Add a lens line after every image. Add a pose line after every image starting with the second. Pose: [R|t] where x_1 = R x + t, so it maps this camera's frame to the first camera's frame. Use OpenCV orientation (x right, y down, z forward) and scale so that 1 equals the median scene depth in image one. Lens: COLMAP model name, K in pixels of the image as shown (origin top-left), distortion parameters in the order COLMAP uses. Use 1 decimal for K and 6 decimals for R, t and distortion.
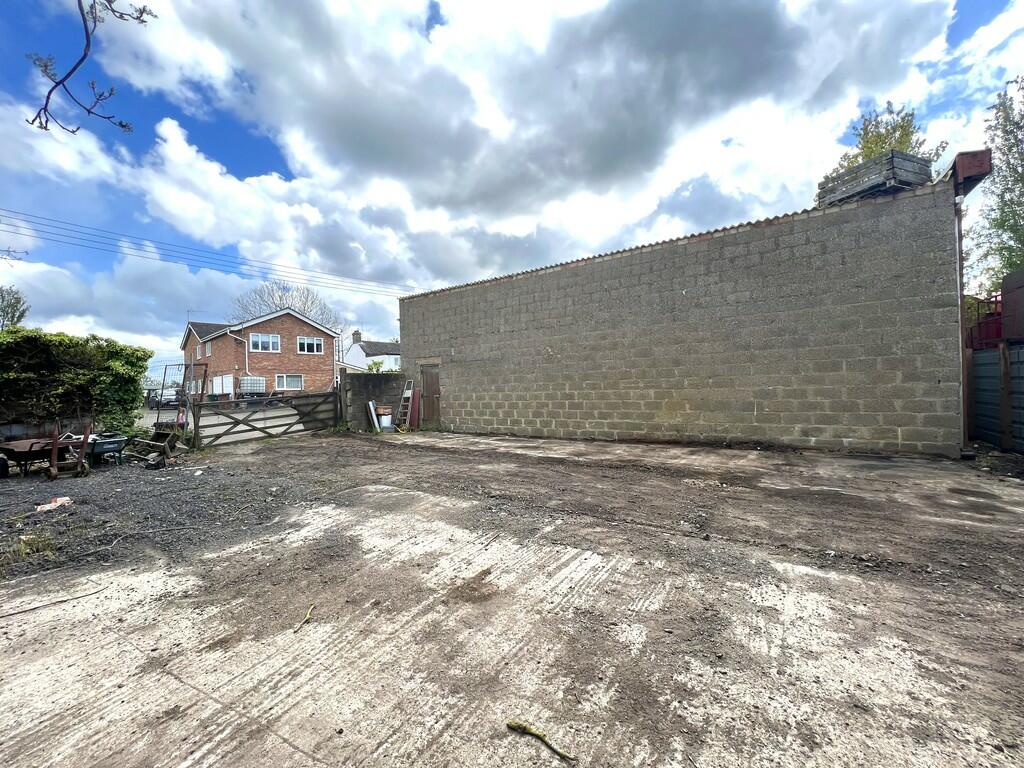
lens RADIAL K [[409.9, 0, 506.4], [0, 409.9, 384.1], [0, 0, 1]] dist [-0.000306, 0.000087]
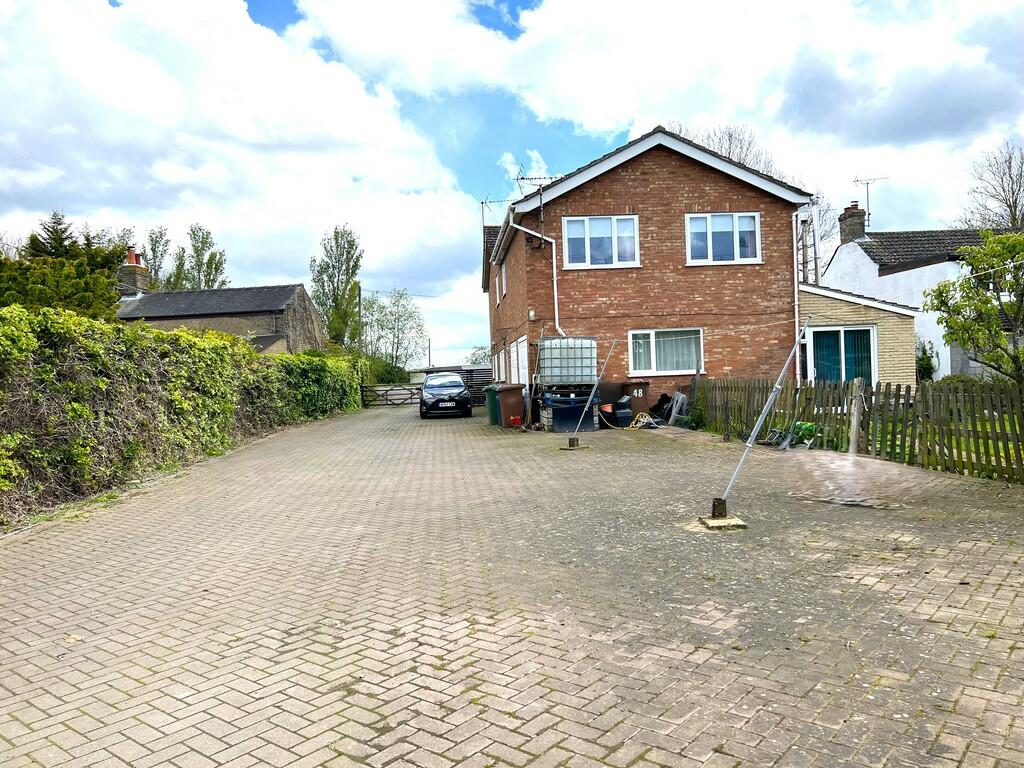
lens RADIAL K [[784.1, 0, 508.4], [0, 784.1, 385.9], [0, 0, 1]] dist [0.075867, 0.002096]
pose [[0.740416, 0.007367, -0.672108, -0.188412], [0.021923, 0.999143, 0.035103, -0.002263], [0.671791, -0.040725, 0.739620, 0.434603]]
